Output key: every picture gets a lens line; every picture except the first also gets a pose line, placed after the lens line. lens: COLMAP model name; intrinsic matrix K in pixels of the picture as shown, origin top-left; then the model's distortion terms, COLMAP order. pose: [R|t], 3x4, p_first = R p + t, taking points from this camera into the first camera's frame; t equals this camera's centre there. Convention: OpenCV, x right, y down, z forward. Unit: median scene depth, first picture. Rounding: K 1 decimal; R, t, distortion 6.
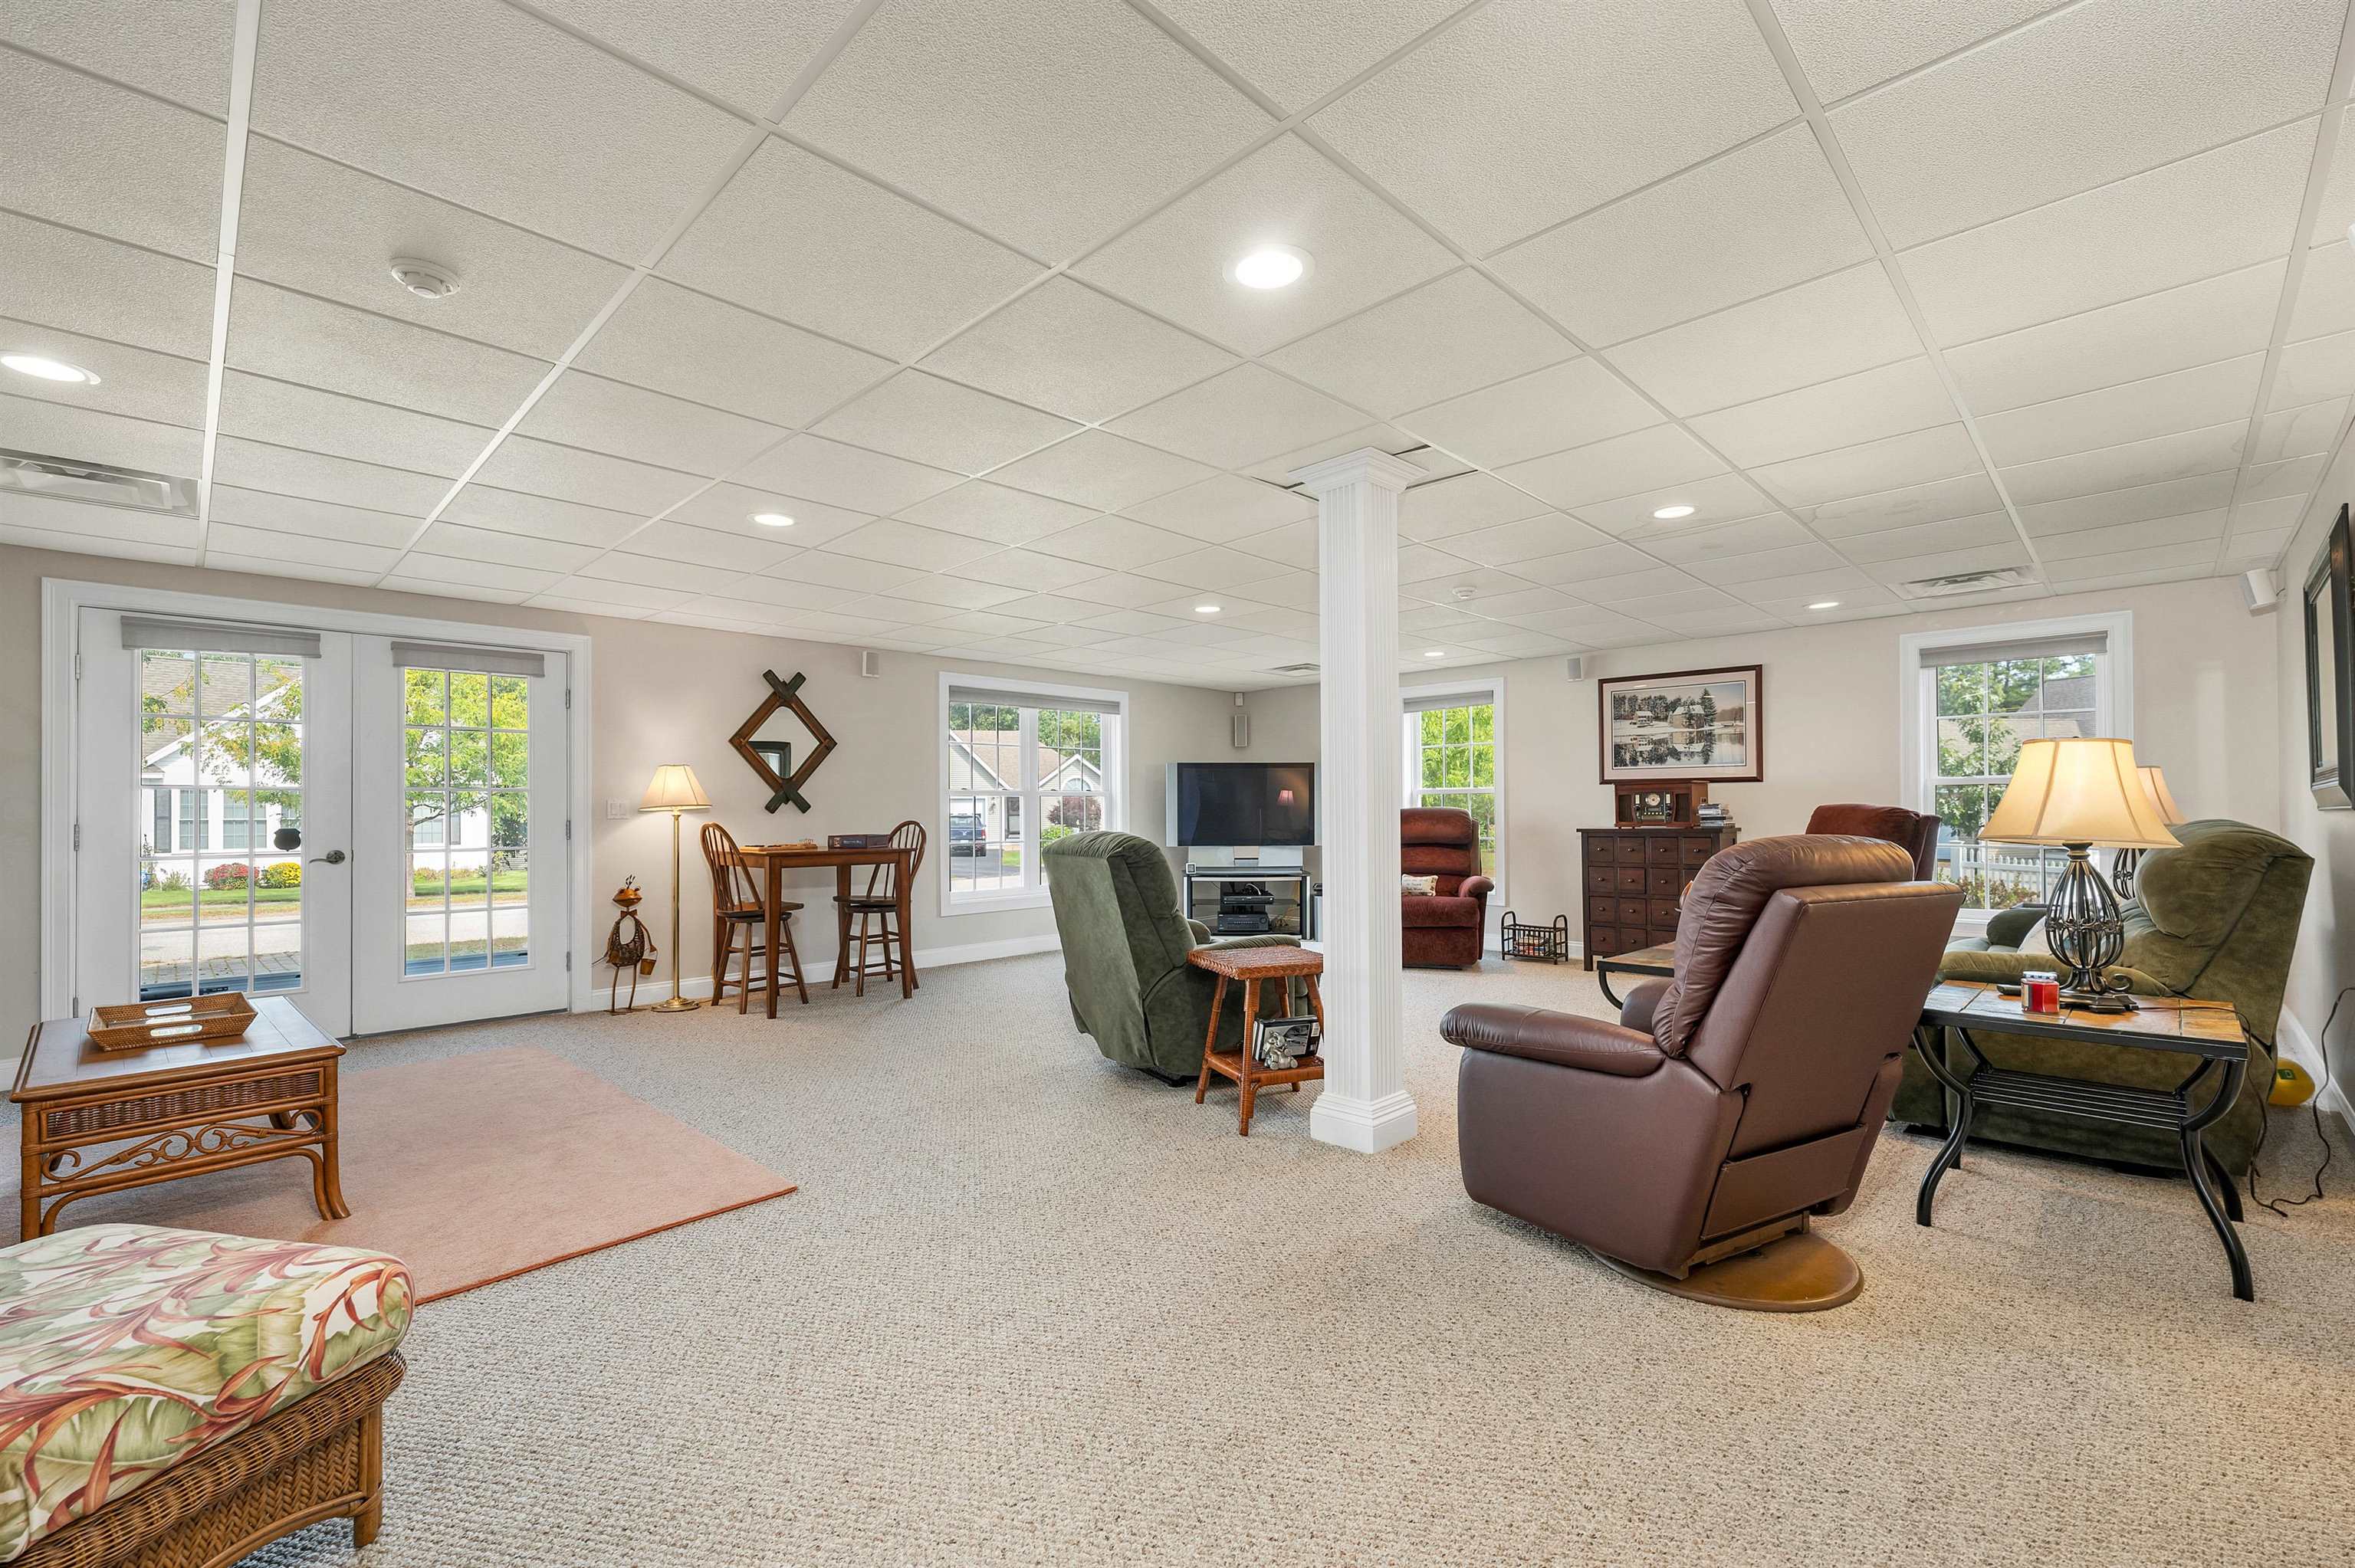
lens RADIAL K [[986.8, 0, 1192.9], [0, 986.8, 804.1], [0, 0, 1]] dist [-0.000088, 0.000066]
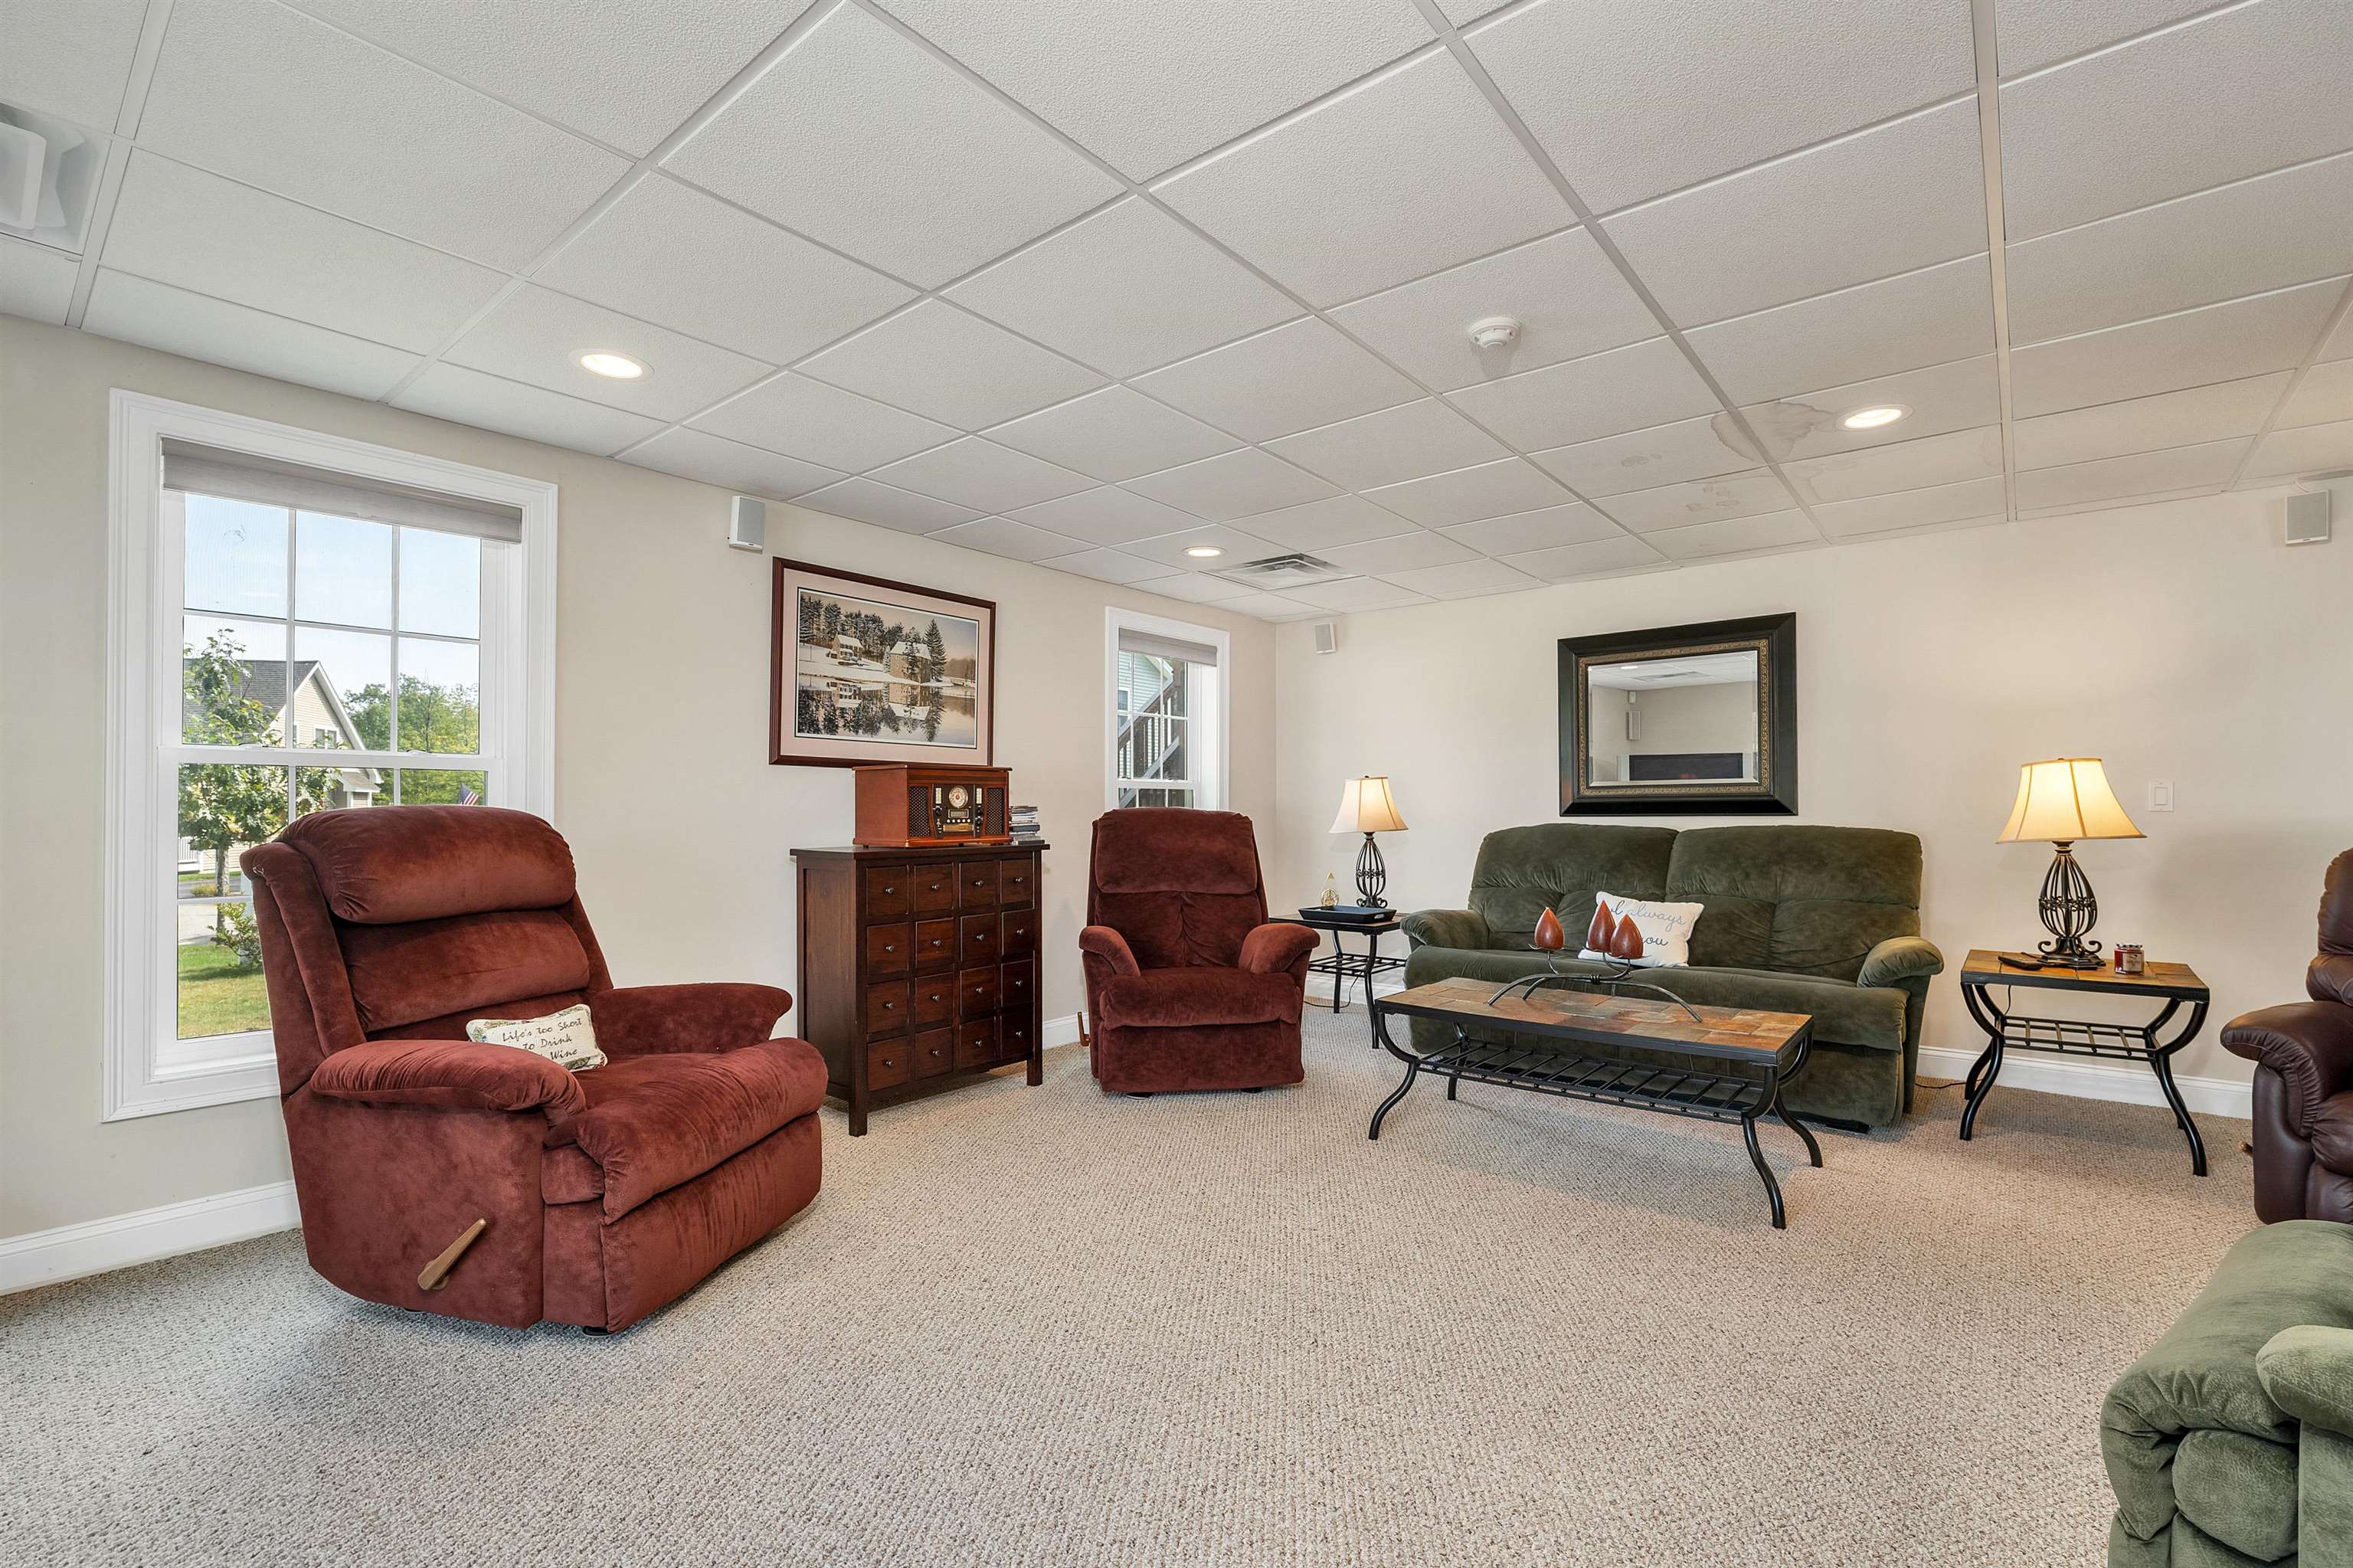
lens RADIAL K [[986.2, 0, 1191.9], [0, 986.2, 804.1], [0, 0, 1]] dist [-0.000088, 0.000066]
pose [[-0.070077, 0.008392, 0.997506, -0.112559], [-0.005394, 0.999947, -0.008792, 0.003901], [-0.997527, -0.005997, -0.070028, 0.870125]]
